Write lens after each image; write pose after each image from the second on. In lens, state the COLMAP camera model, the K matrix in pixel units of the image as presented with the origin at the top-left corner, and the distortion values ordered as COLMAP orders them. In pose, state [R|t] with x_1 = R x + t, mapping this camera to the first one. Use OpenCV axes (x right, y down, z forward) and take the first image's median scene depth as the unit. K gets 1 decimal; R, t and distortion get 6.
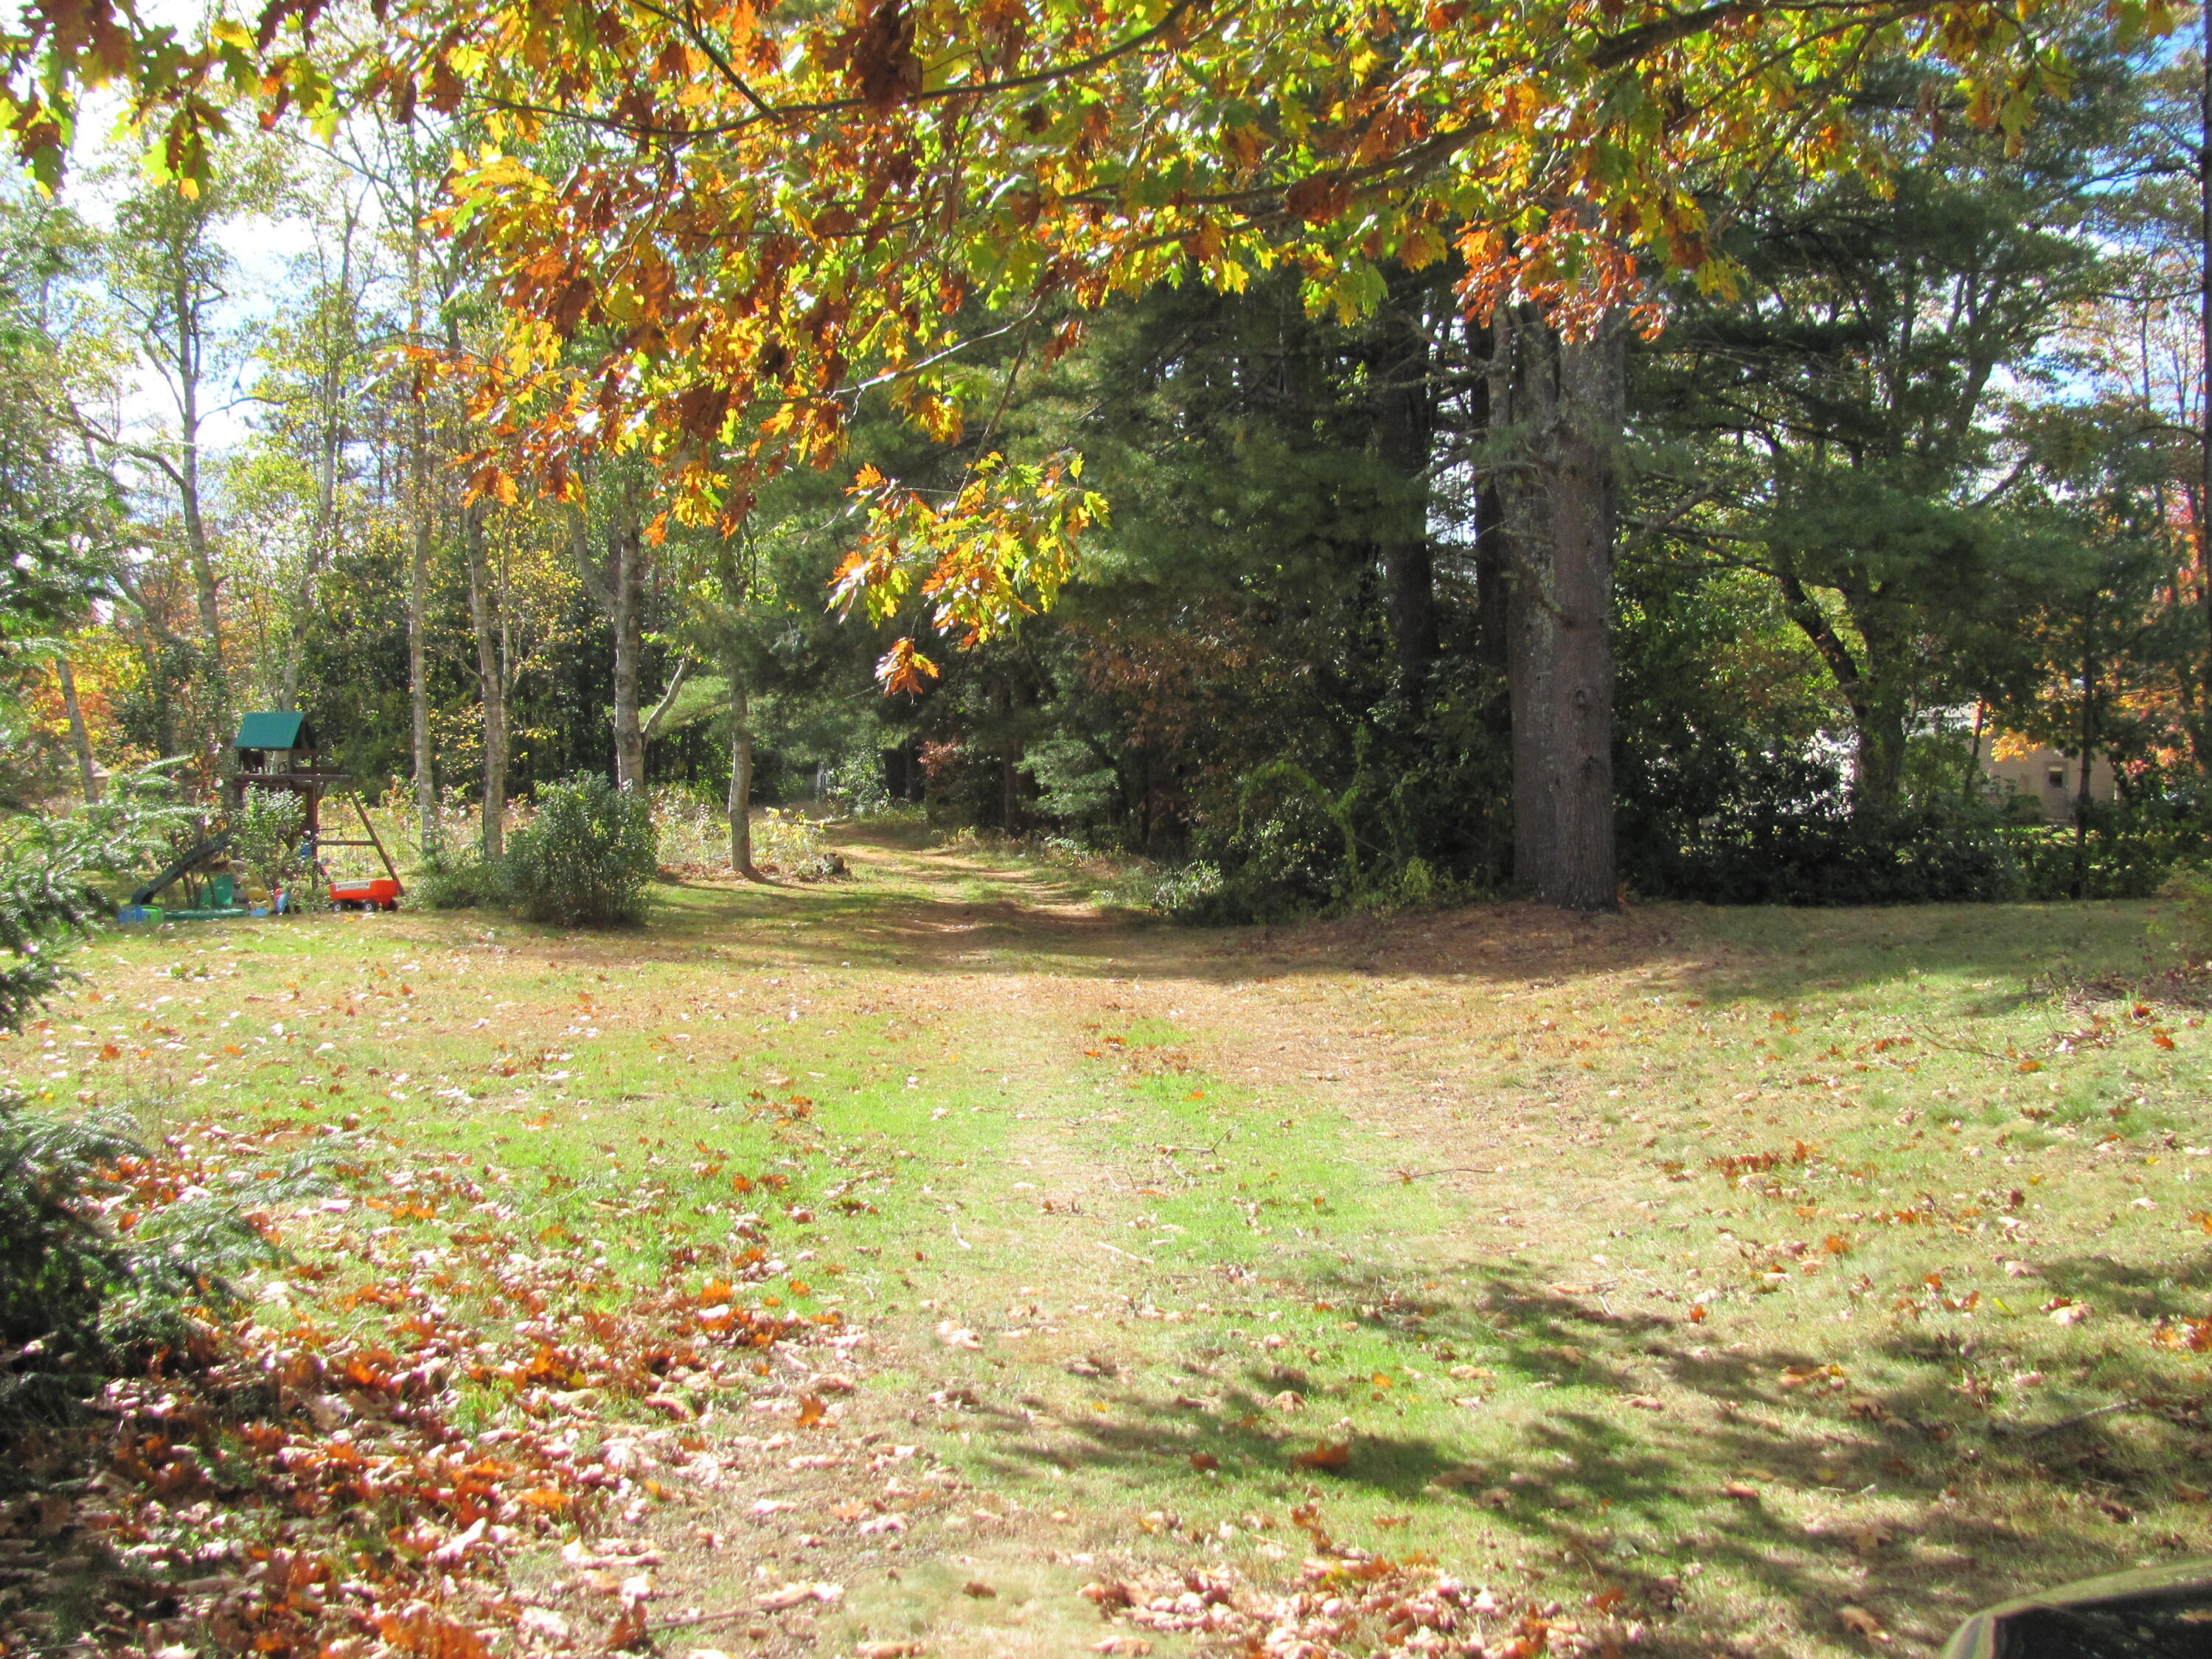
lens RADIAL K [[2363.9, 0, 1111.7], [0, 2363.9, 832.2], [0, 0, 1]] dist [-0.139444, 0.000000]
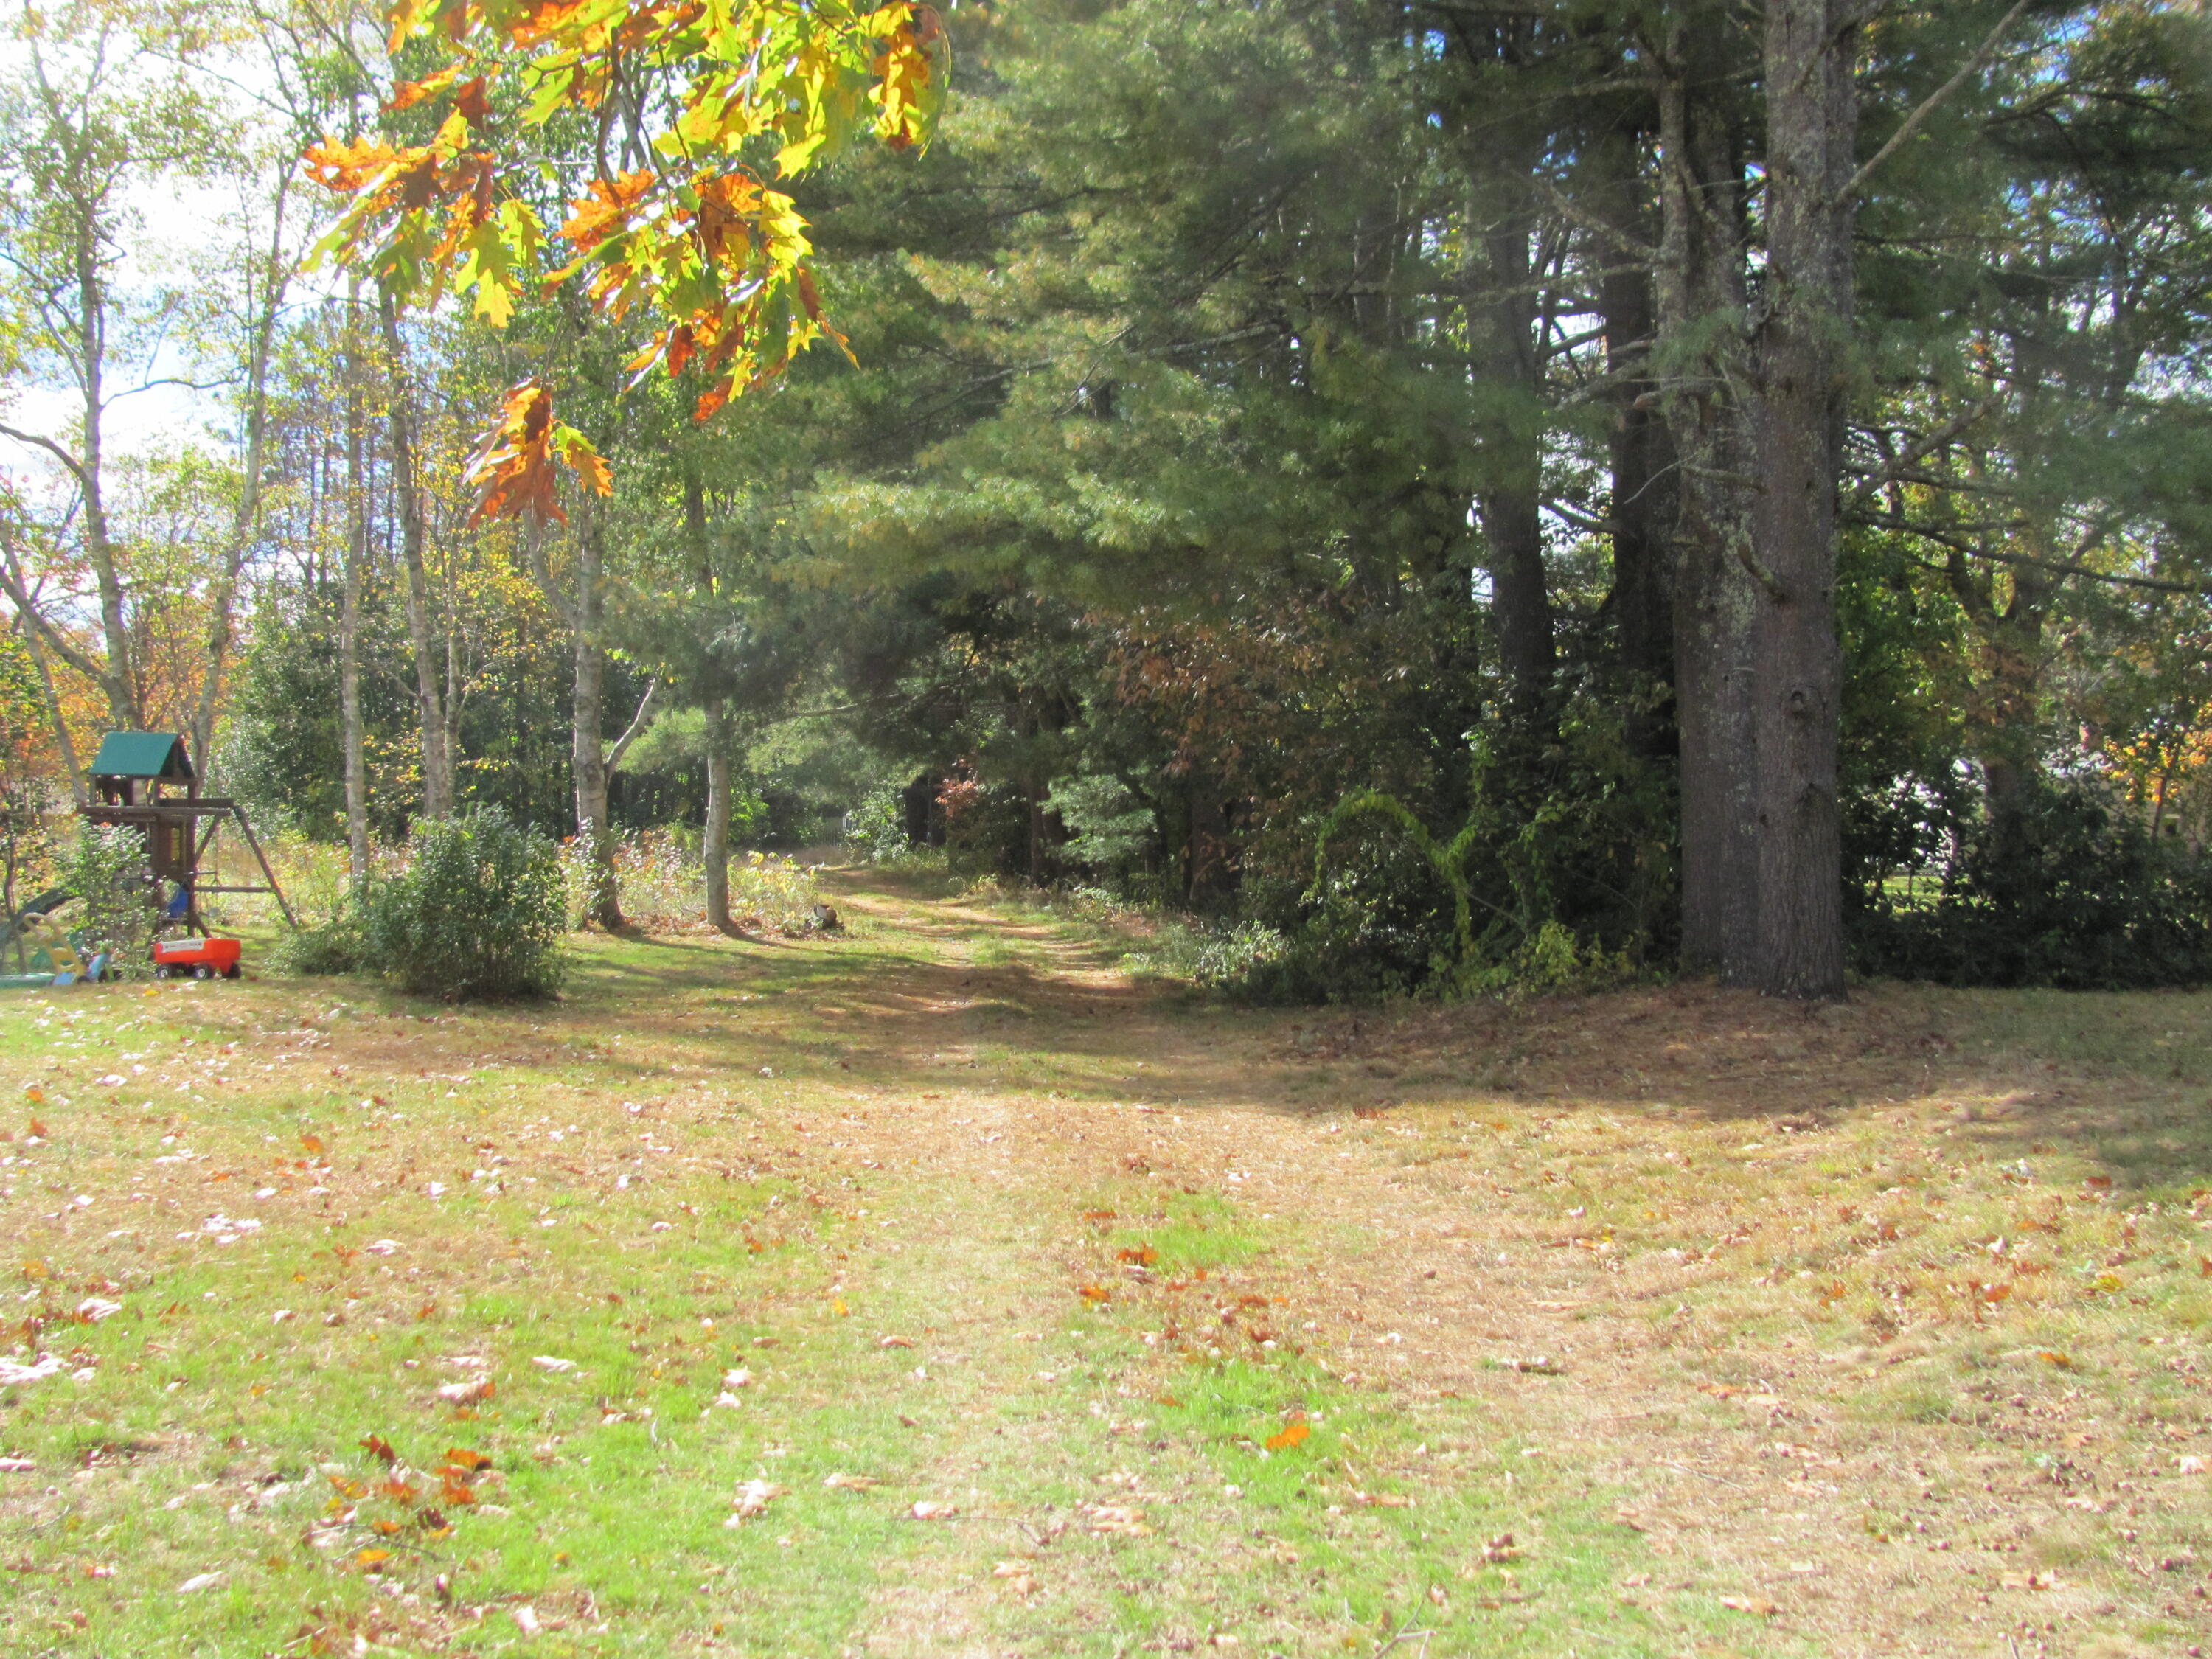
lens RADIAL K [[2363.9, 0, 1100.9], [0, 2363.9, 821.7], [0, 0, 1]] dist [-0.139444, 0.000000]
pose [[0.999747, 0.004620, -0.022004, 0.002089], [-0.005149, 0.999698, -0.024019, -0.001679], [0.021886, 0.024126, 0.999469, 0.192795]]
